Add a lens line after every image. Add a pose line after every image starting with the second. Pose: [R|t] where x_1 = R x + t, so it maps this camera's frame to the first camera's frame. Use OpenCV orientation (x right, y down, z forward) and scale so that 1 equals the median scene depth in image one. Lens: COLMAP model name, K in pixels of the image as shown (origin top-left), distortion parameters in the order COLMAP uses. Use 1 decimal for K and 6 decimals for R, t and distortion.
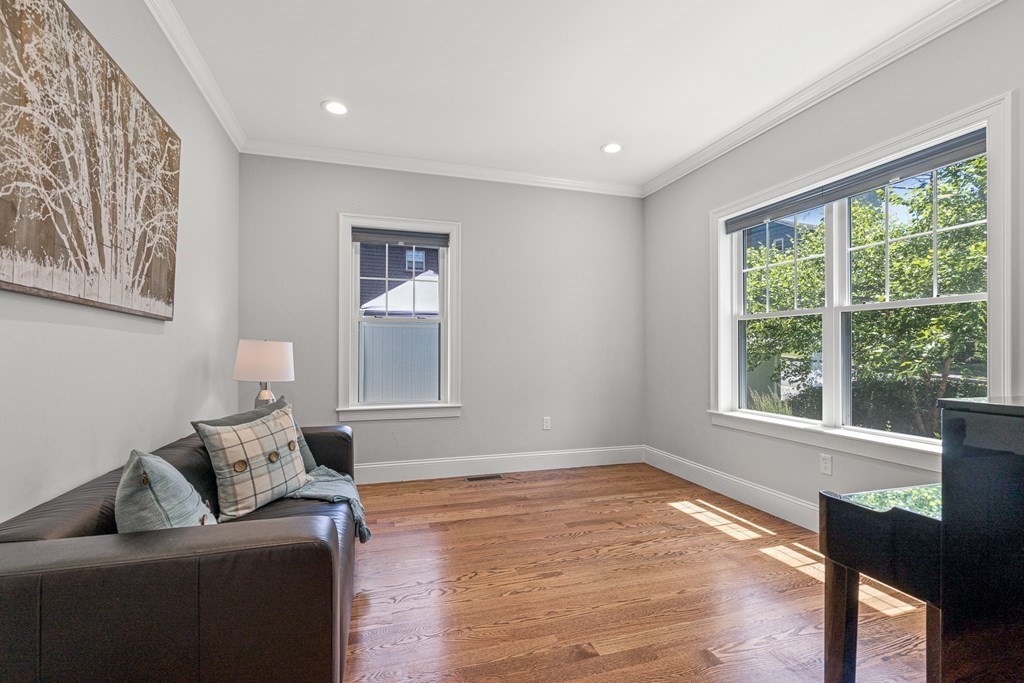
lens RADIAL K [[473.1, 0, 513.0], [0, 473.1, 347.9], [0, 0, 1]] dist [0.006464, 0.000478]
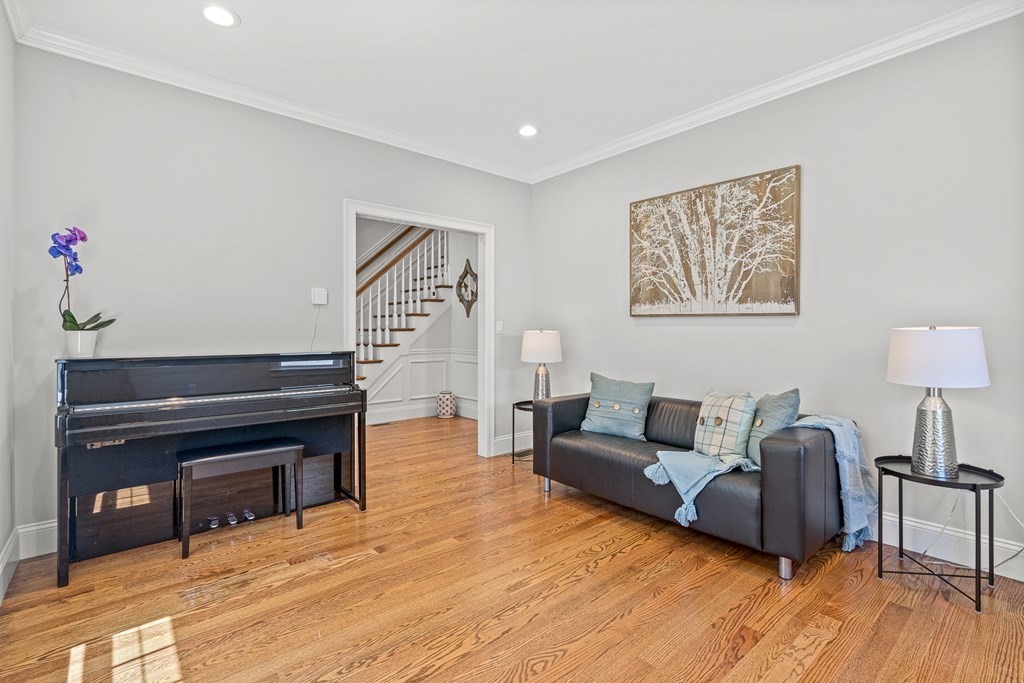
lens RADIAL K [[473.1, 0, 516.2], [0, 473.1, 334.9], [0, 0, 1]] dist [0.006464, 0.000478]
pose [[-0.919830, 0.004009, -0.392297, 0.499857], [0.003064, 0.999991, 0.003035, -0.012831], [0.392305, 0.001589, -0.919834, 2.097027]]
